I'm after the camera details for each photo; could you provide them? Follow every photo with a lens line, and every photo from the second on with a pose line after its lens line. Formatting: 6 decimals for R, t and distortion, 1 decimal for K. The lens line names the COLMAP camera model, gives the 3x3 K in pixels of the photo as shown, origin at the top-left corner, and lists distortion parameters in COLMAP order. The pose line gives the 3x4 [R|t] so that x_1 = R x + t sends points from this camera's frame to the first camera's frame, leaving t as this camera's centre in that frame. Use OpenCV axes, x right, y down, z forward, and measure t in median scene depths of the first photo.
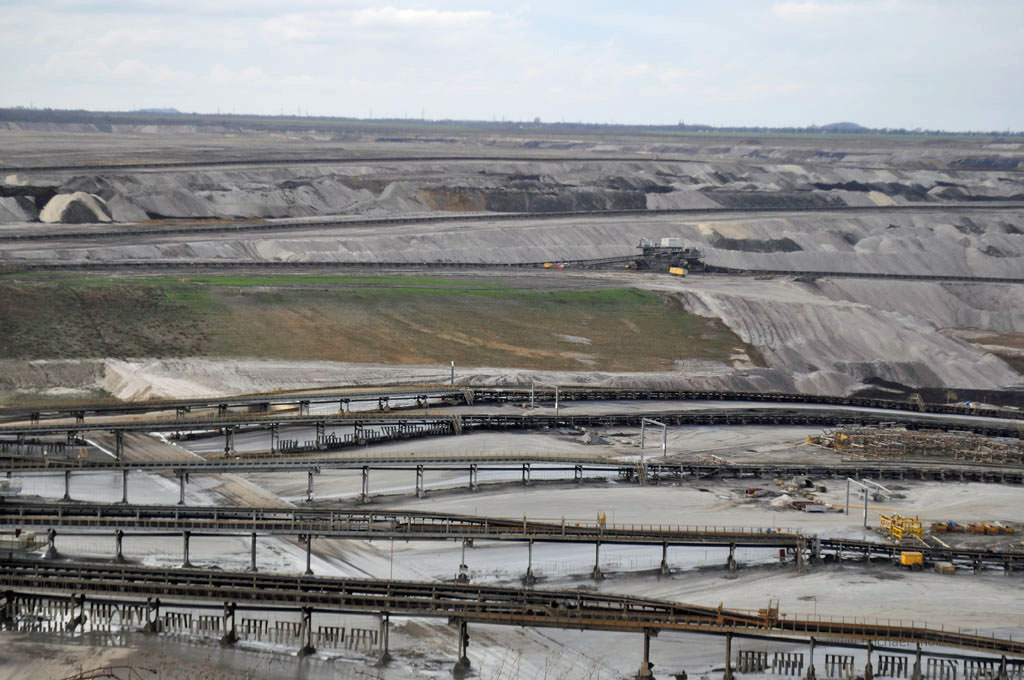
lens RADIAL K [[2380.6, 0, 512.0], [0, 2380.6, 340.9], [0, 0, 1]] dist [0.080345, 0.000000]
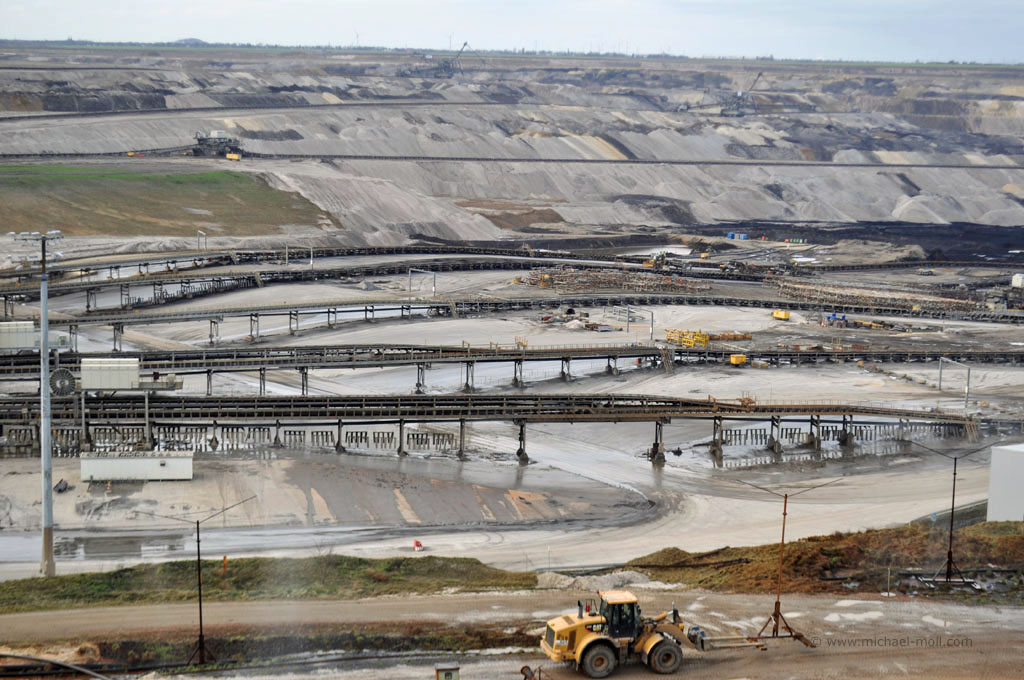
lens RADIAL K [[1843.7, 0, 512.1], [0, 1843.7, 338.4], [0, 0, 1]] dist [0.017091, 0.000000]
pose [[0.949002, -0.051442, 0.311044, -0.186993], [0.029598, 0.996778, 0.074546, -0.002637], [-0.313876, -0.061538, 0.947468, 0.020762]]
